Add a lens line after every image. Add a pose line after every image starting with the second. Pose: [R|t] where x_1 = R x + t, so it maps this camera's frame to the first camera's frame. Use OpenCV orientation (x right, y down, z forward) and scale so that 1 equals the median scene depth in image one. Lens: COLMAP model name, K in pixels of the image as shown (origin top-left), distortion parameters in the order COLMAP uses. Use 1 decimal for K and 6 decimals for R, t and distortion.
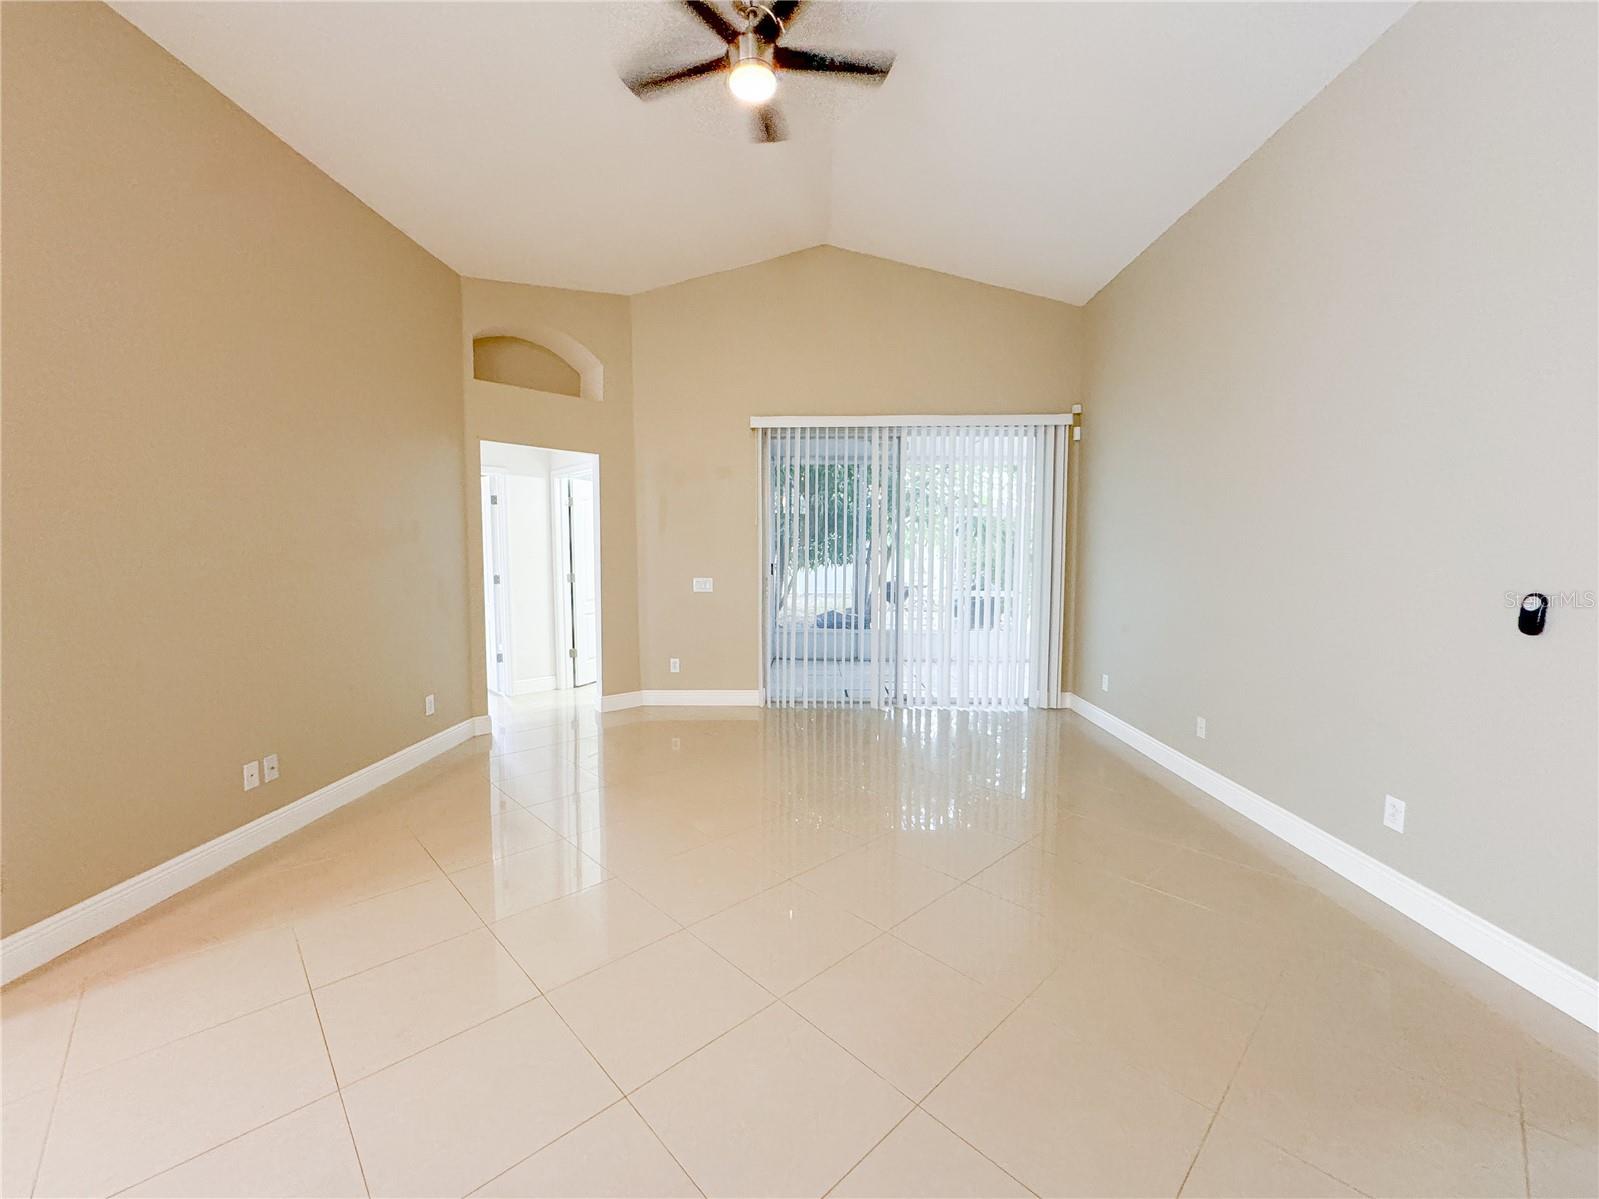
lens RADIAL K [[654.7, 0, 796.0], [0, 654.7, 595.9], [0, 0, 1]] dist [-0.002831, 0.000085]
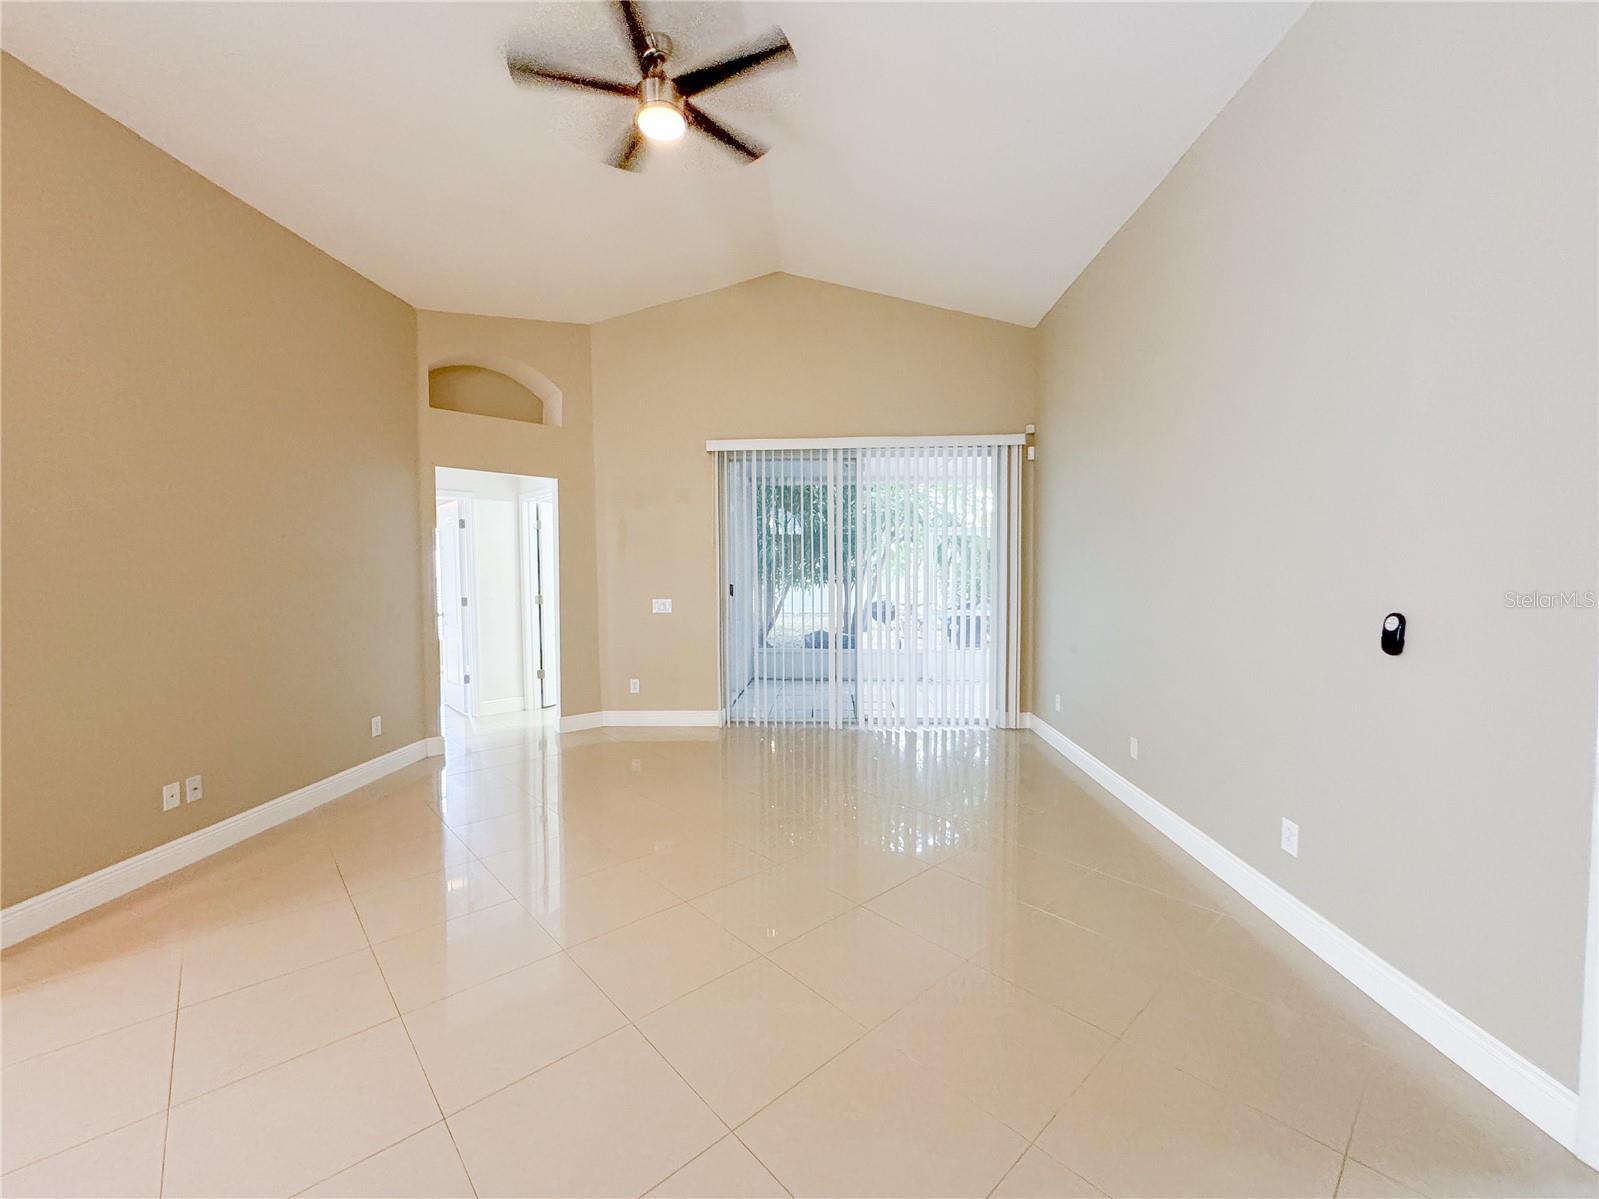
lens RADIAL K [[654.7, 0, 805.6], [0, 654.7, 595.9], [0, 0, 1]] dist [-0.002831, 0.000085]
pose [[0.999732, -0.005984, -0.022371, 0.105027], [0.005351, 0.999585, -0.028290, -0.002770], [0.022531, 0.028162, 0.999349, -0.005581]]
